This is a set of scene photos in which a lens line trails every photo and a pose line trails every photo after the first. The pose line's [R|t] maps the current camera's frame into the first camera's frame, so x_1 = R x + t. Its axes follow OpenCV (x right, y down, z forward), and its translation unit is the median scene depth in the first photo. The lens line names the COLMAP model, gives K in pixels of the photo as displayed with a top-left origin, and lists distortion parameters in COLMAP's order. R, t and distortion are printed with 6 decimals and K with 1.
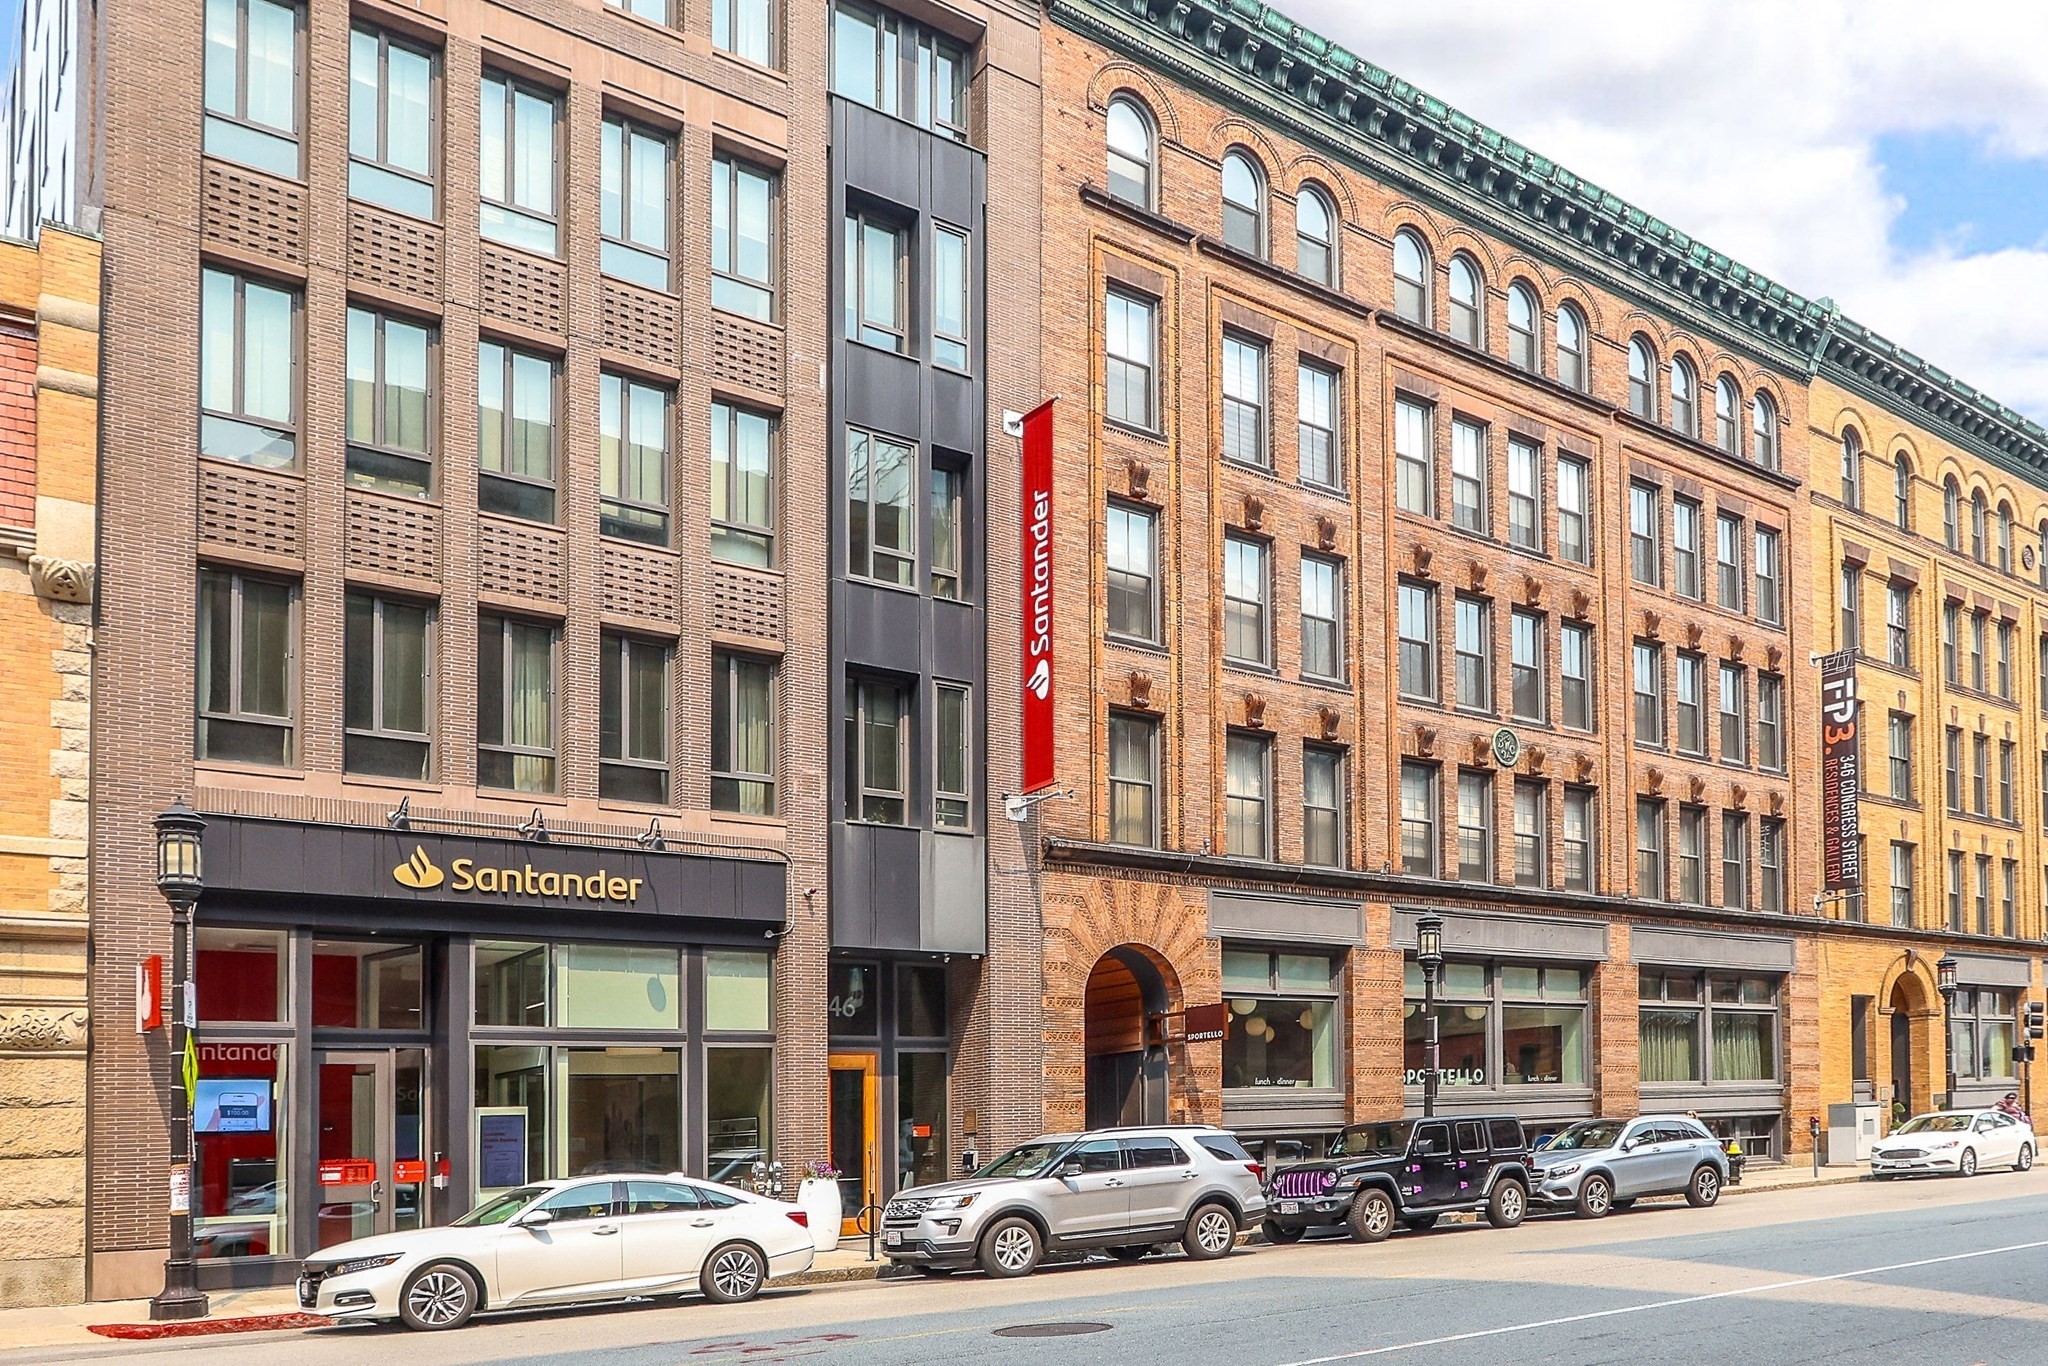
lens RADIAL K [[947.6, 0, 1029.3], [0, 947.6, 674.2], [0, 0, 1]] dist [0.008033, 0.000251]
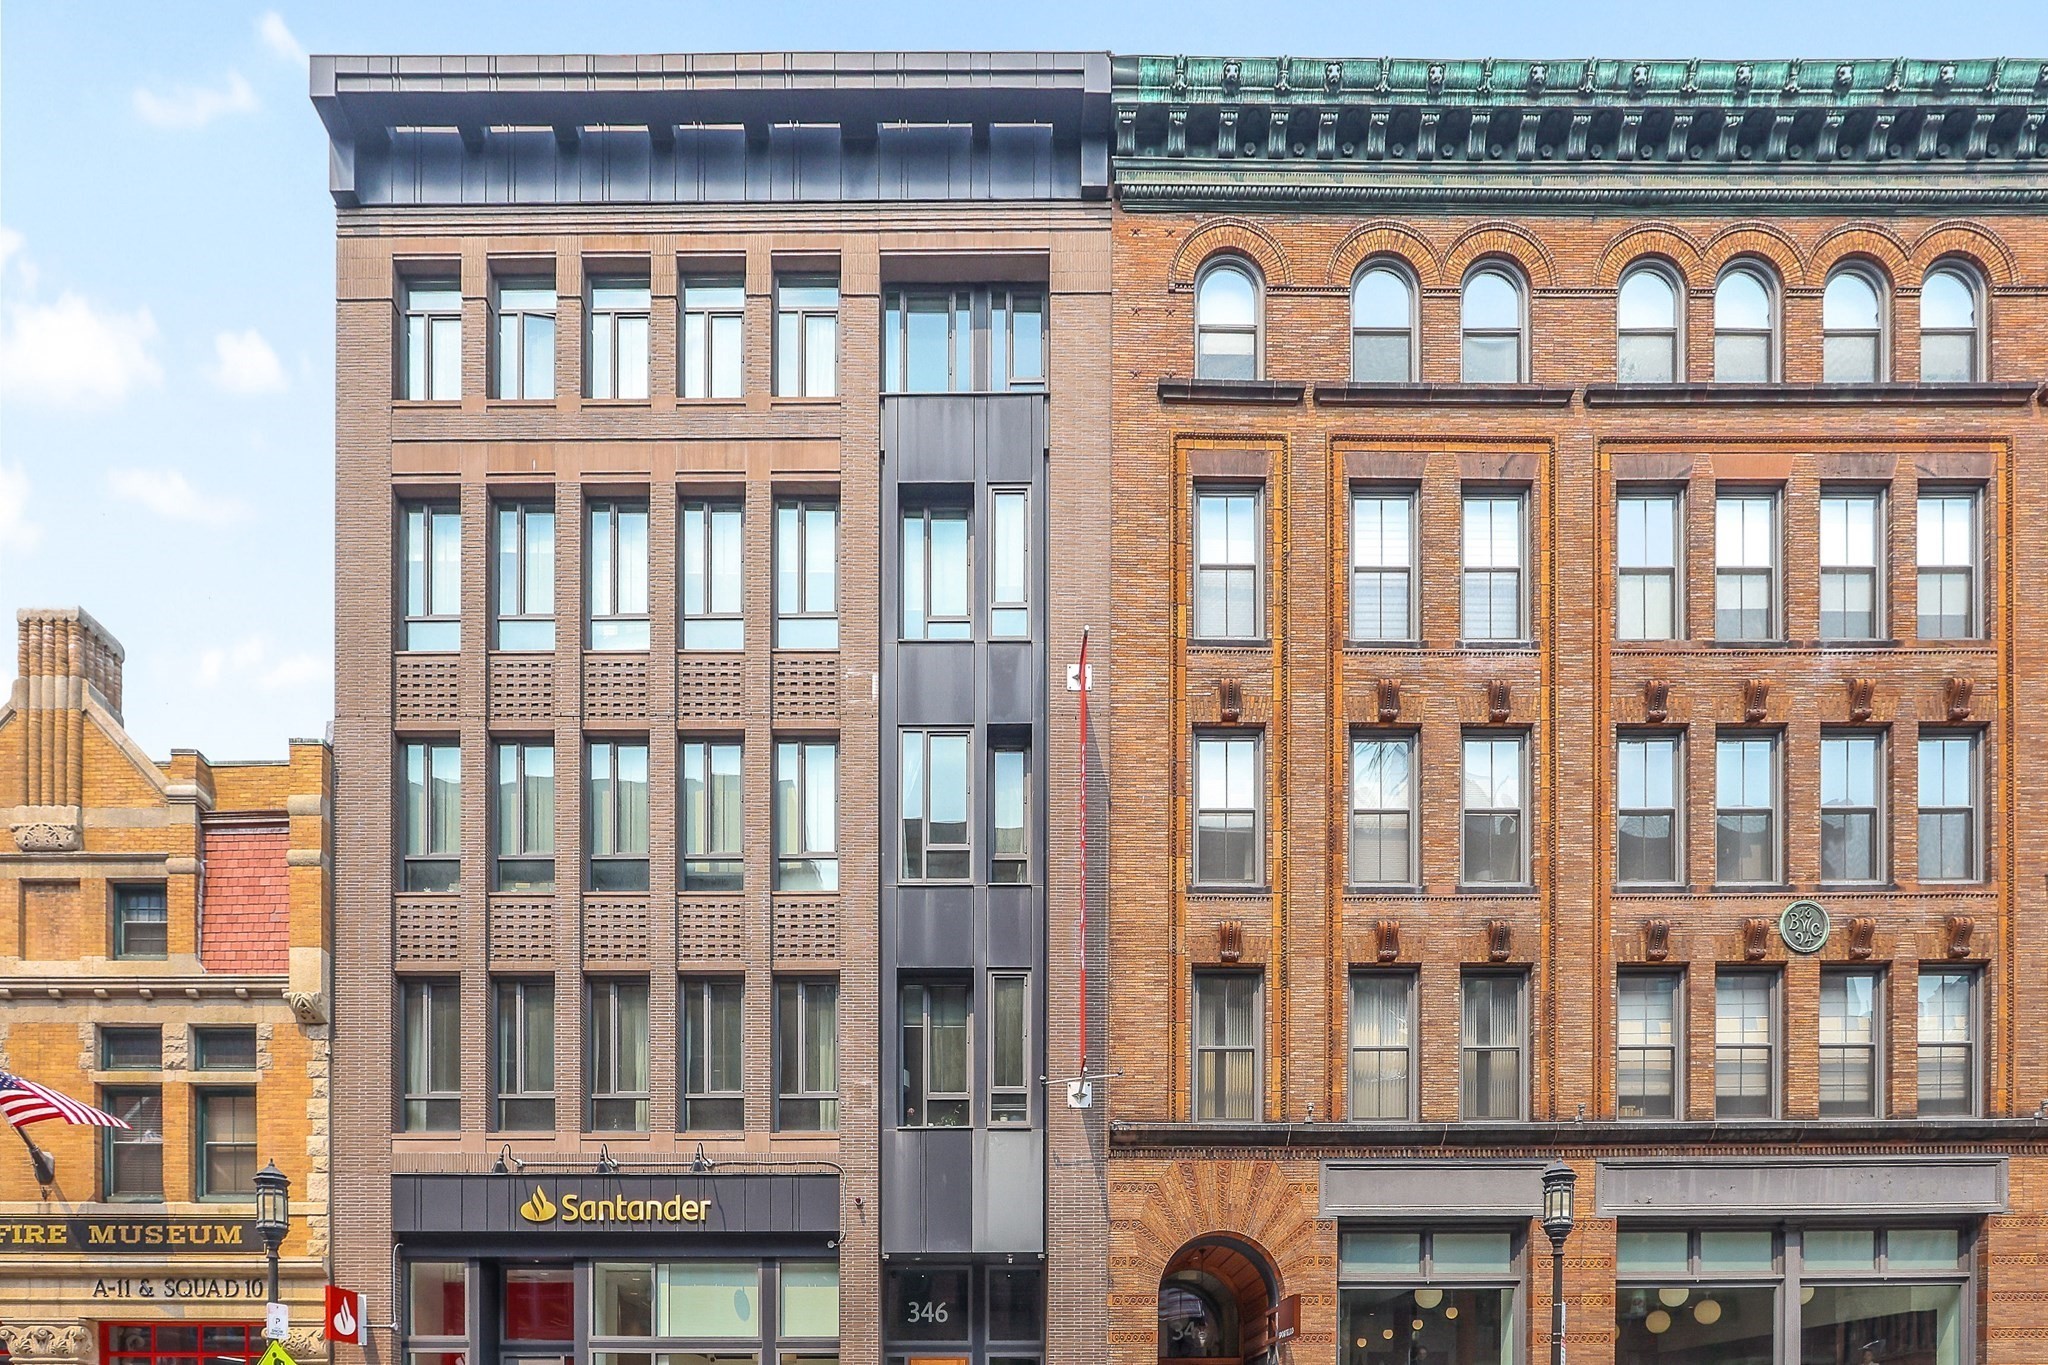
lens RADIAL K [[954.1, 0, 1026.7], [0, 954.1, 1037.5], [0, 0, 1]] dist [0.000290, 0.002078]
pose [[0.906257, -0.141788, -0.398238, 0.276529], [0.164804, 0.986035, 0.023973, 0.049835], [0.389278, -0.087357, 0.916969, 0.122351]]
